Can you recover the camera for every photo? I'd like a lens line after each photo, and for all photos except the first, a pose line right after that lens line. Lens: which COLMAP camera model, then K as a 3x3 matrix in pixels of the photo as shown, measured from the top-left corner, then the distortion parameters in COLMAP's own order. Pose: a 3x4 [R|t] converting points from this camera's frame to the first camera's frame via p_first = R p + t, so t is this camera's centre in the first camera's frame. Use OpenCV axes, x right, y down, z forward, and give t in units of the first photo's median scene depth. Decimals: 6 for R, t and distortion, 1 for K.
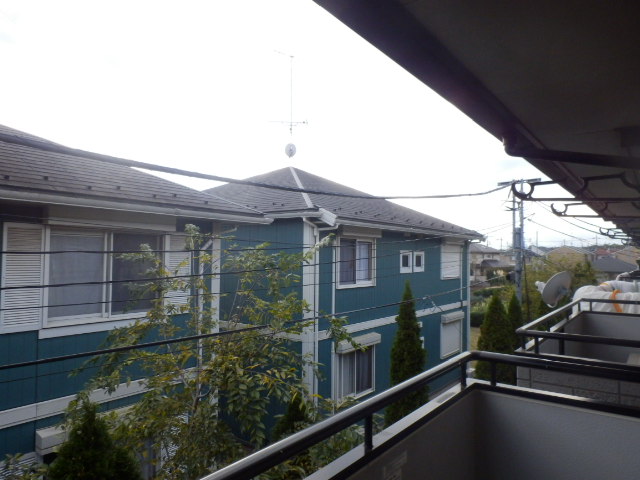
lens RADIAL K [[436.2, 0, 320.0], [0, 436.2, 240.0], [0, 0, 1]] dist [0.005908, 0.001448]
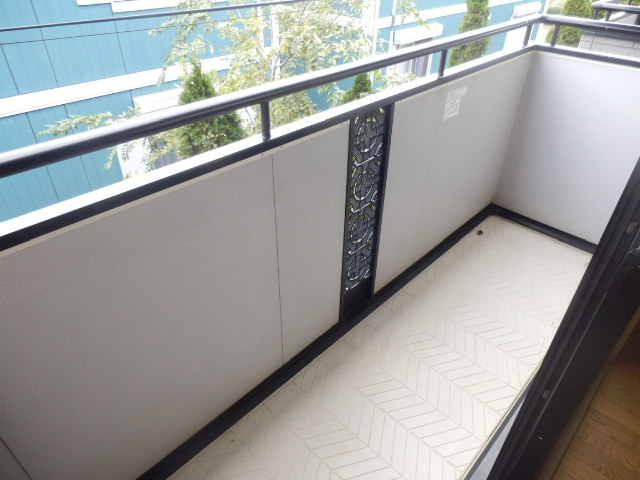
lens RADIAL K [[438.1, 0, 321.5], [0, 438.1, 227.6], [0, 0, 1]] dist [0.004505, 0.000199]
pose [[0.993887, 0.074384, -0.081586, -0.047179], [-0.011372, 0.804012, 0.594504, 0.022001], [0.109817, -0.589942, 0.799943, -0.170947]]
